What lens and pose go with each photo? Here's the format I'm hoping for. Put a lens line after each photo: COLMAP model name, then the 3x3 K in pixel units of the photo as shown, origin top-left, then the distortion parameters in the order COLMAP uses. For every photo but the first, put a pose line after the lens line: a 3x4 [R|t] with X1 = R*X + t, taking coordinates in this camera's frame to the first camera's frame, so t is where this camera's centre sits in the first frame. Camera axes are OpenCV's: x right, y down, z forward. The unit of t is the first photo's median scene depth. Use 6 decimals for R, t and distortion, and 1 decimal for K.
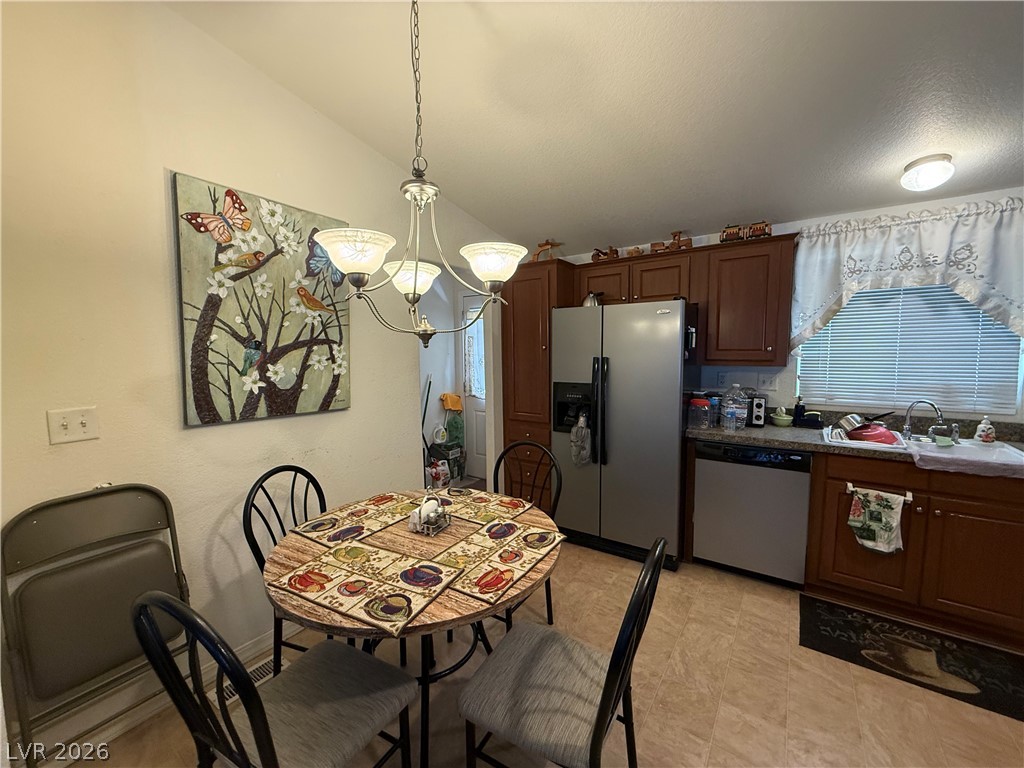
lens RADIAL K [[408.3, 0, 509.8], [0, 408.3, 385.1], [0, 0, 1]] dist [-0.001060, 0.000375]
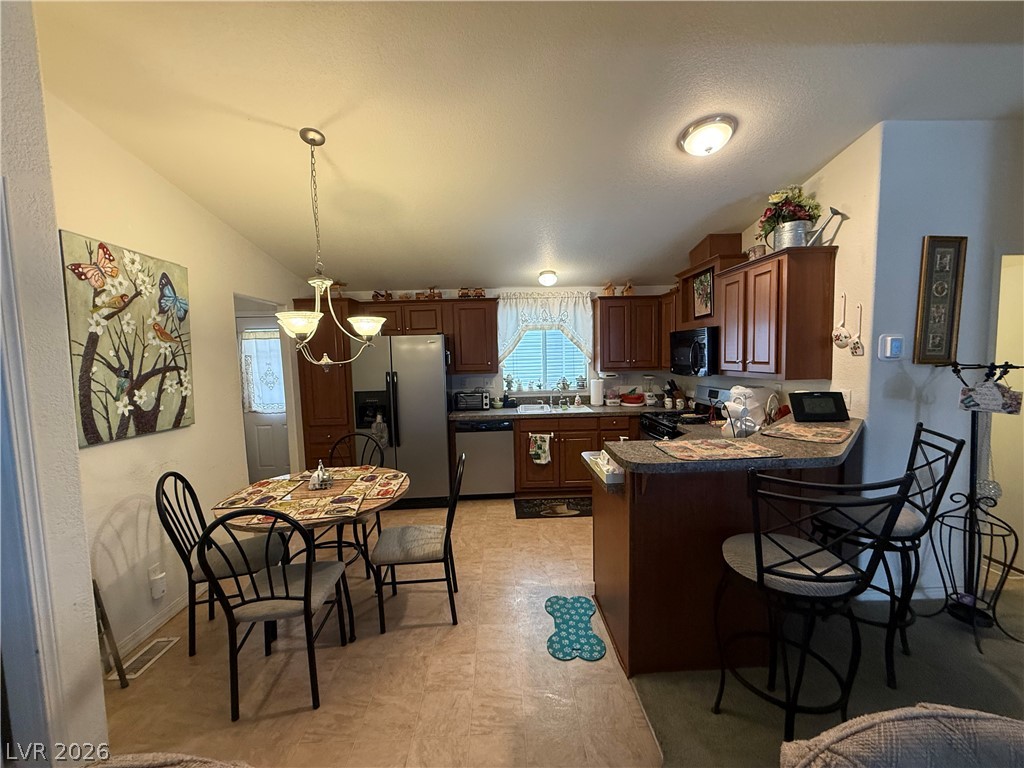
lens RADIAL K [[408.3, 0, 509.8], [0, 408.3, 385.1], [0, 0, 1]] dist [-0.001060, 0.000375]
pose [[0.802172, -0.056742, 0.594391, -0.423096], [0.070180, 0.997534, 0.000515, 0.009107], [-0.592955, 0.041301, 0.804176, -0.565707]]
